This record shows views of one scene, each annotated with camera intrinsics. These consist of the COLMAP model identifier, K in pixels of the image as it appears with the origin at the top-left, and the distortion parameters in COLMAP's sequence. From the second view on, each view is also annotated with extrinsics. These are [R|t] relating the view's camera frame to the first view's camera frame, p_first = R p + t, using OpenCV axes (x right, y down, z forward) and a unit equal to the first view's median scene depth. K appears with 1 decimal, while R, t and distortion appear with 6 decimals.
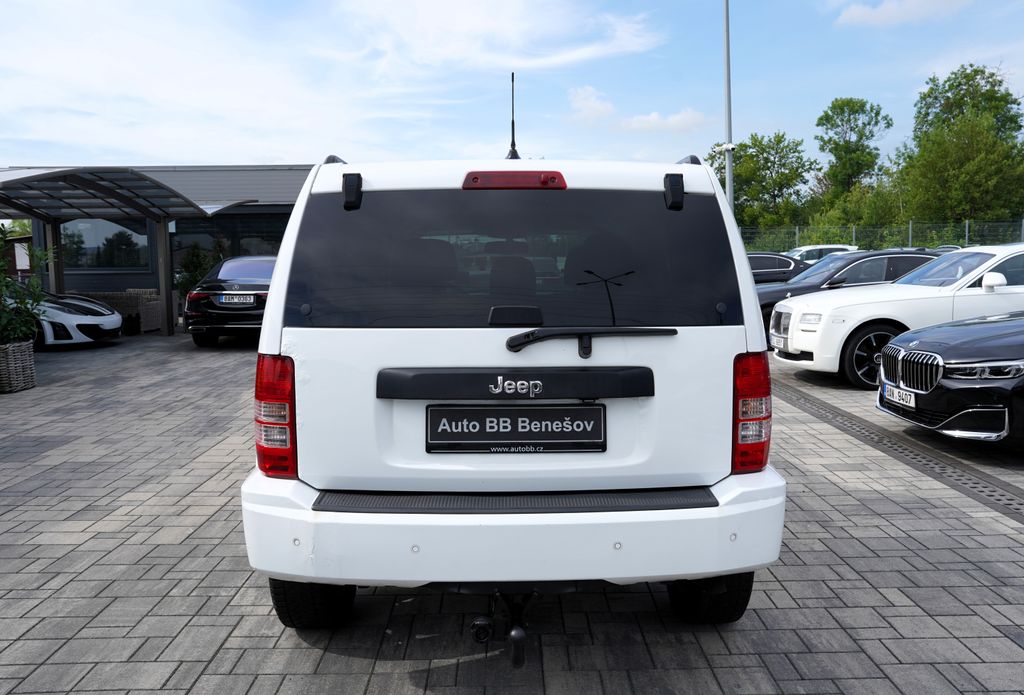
lens RADIAL K [[860.7, 0, 523.9], [0, 860.7, 348.1], [0, 0, 1]] dist [-0.079921, 0.124062]
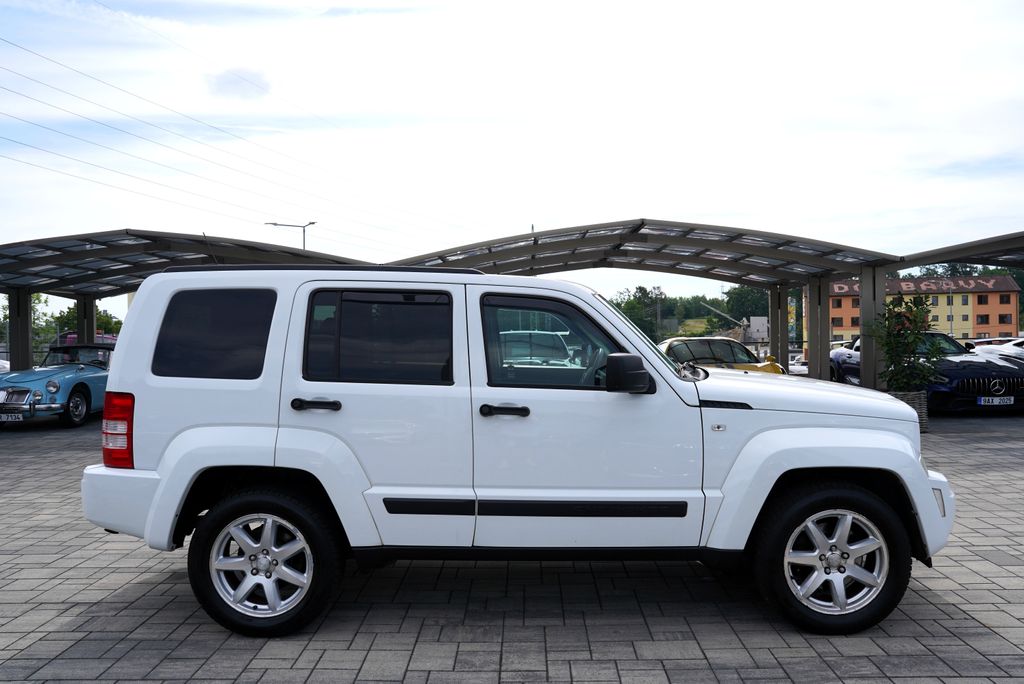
lens RADIAL K [[777.3, 0, 512.0], [0, 777.3, 342.0], [0, 0, 1]] dist [-0.092213, 0.106718]
pose [[-0.040348, 0.024963, -0.998874, 1.198409], [-0.088821, 0.995641, 0.028470, -0.140284], [0.995230, 0.089870, -0.037955, 1.291754]]
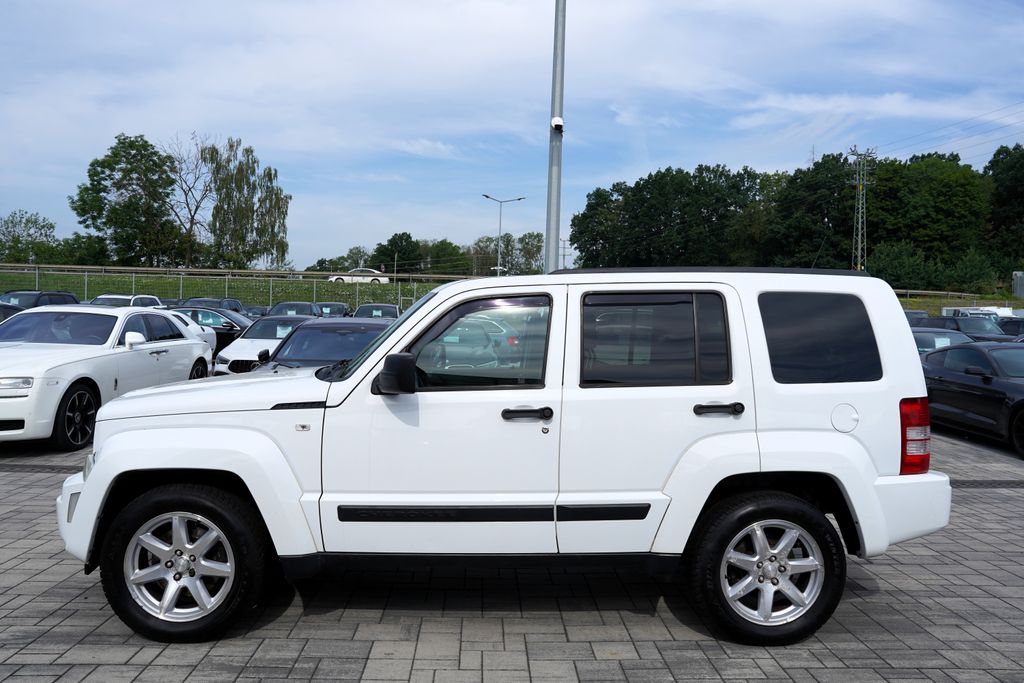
lens RADIAL K [[777.3, 0, 512.0], [0, 777.3, 341.5], [0, 0, 1]] dist [-0.092213, 0.106718]
pose [[-0.021014, -0.014460, 0.999675, -1.219125], [0.078950, 0.996749, 0.016077, -0.128139], [-0.996657, 0.079262, -0.019804, 1.272991]]
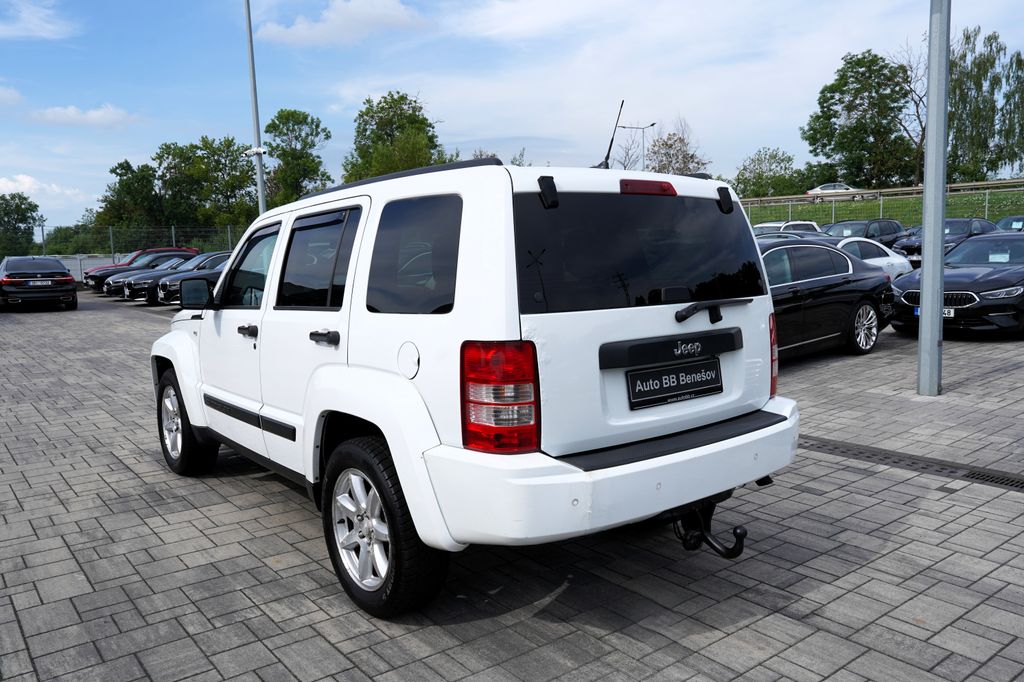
lens RADIAL K [[796.9, 0, 502.0], [0, 796.9, 341.5], [0, 0, 1]] dist [-0.052134, 0.075944]
pose [[0.805588, -0.077732, 0.587354, -0.630753], [0.075336, 0.996748, 0.028585, -0.014431], [-0.587666, 0.021221, 0.808825, 0.135267]]
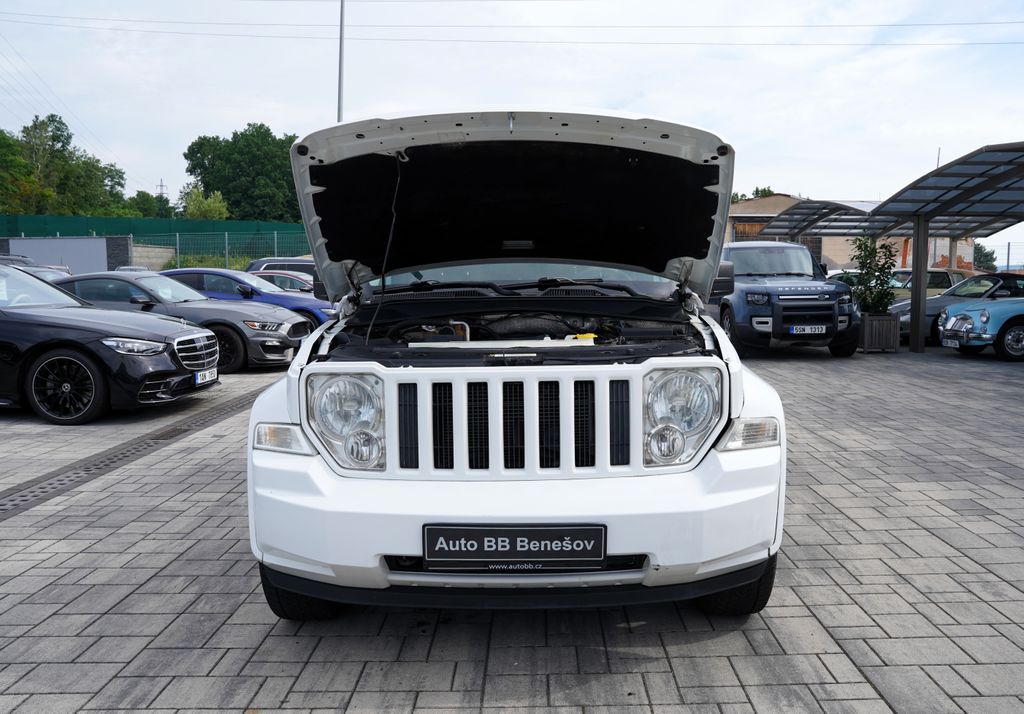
lens RADIAL K [[807.9, 0, 548.5], [0, 807.9, 357.9], [0, 0, 1]] dist [-0.092372, 0.099542]
pose [[-0.999900, 0.012139, 0.007199, -0.068225], [0.013339, 0.979470, 0.201150, -0.205773], [-0.004609, 0.201226, -0.979534, 2.482280]]
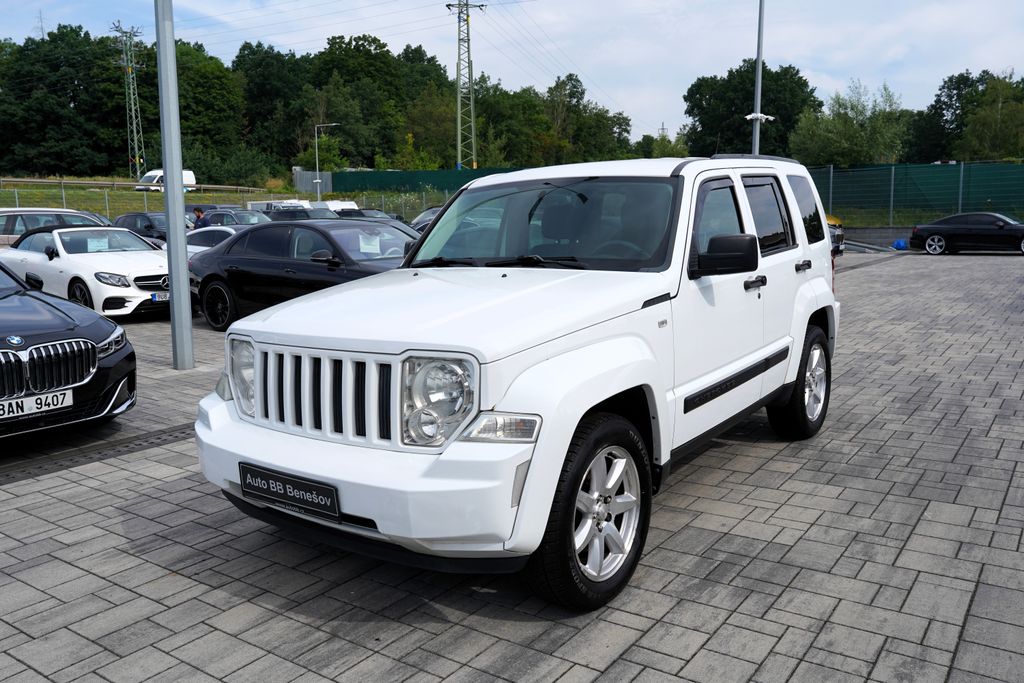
lens RADIAL K [[813.1, 0, 525.9], [0, 813.1, 345.2], [0, 0, 1]] dist [-0.050987, 0.082360]
pose [[-0.807084, -0.059691, 0.587412, -0.677332], [0.093440, 0.969427, 0.226894, -0.227177], [-0.582997, 0.238010, -0.776831, 2.332421]]
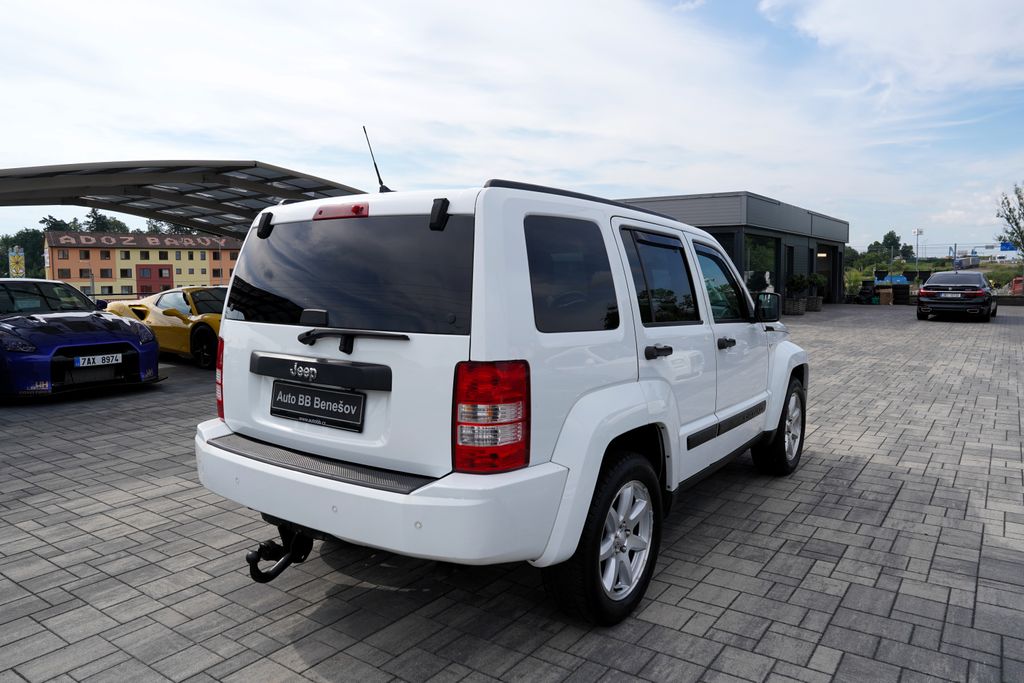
lens RADIAL K [[715.6, 0, 516.1], [0, 715.6, 334.6], [0, 0, 1]] dist [-0.086583, 0.069416]
pose [[0.804455, 0.055834, -0.591384, 0.593146], [-0.064587, 0.997892, 0.006356, -0.026201], [0.590492, 0.033083, 0.806365, 0.220139]]
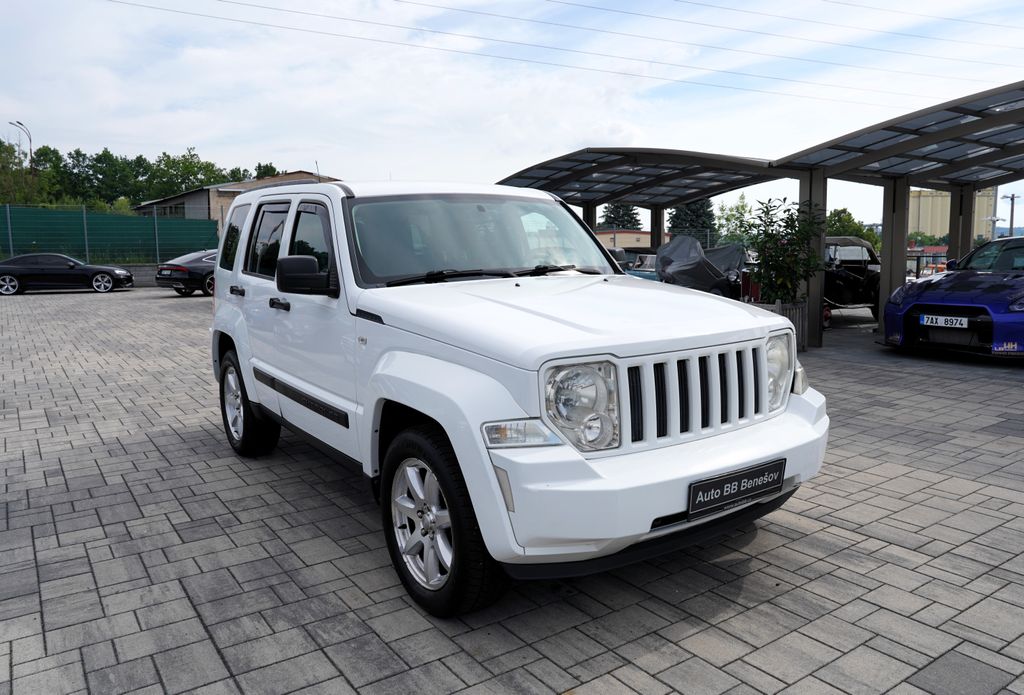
lens RADIAL K [[755.5, 0, 517.9], [0, 755.5, 341.5], [0, 0, 1]] dist [-0.081979, 0.075659]
pose [[-0.832346, 0.089507, -0.546982, 0.536724], [-0.037259, 0.975606, 0.216344, -0.224255], [0.553003, 0.200453, -0.808706, 2.336823]]
